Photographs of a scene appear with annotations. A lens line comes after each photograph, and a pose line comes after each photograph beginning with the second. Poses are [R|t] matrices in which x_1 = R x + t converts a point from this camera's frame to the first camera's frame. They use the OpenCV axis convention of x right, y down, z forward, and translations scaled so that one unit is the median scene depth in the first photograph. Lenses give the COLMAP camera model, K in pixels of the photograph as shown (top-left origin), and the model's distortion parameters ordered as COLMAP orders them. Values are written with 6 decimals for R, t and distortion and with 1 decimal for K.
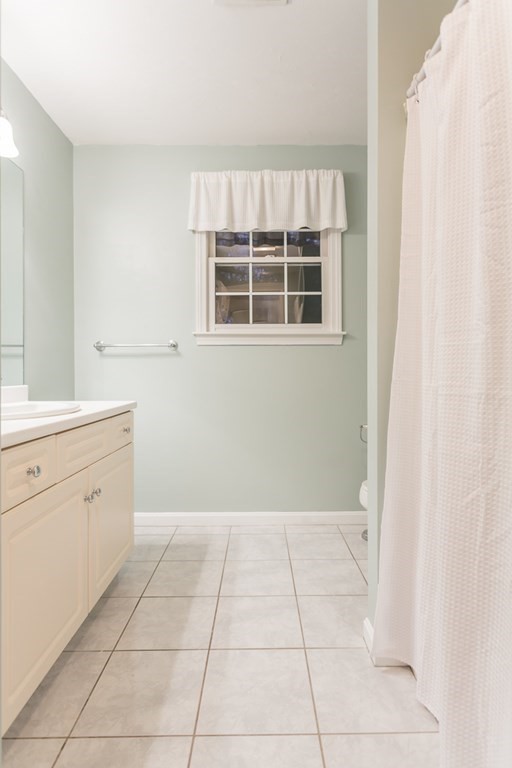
lens RADIAL K [[418.6, 0, 256.8], [0, 418.6, 379.6], [0, 0, 1]] dist [-0.001121, 0.000897]
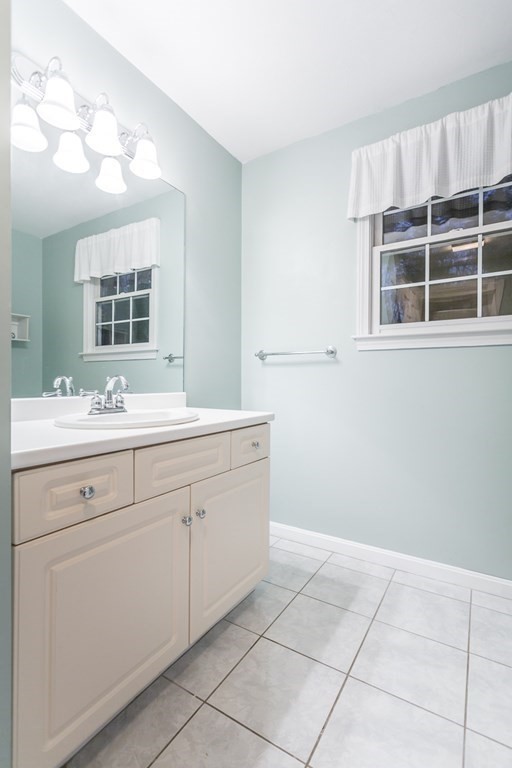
lens RADIAL K [[362.6, 0, 252.2], [0, 362.6, 386.3], [0, 0, 1]] dist [0.002817, 0.000056]
pose [[0.840698, 0.016210, -0.541262, 0.085878], [-0.017308, 0.999846, 0.003061, -0.006859], [0.541228, 0.006795, 0.840848, 0.259039]]
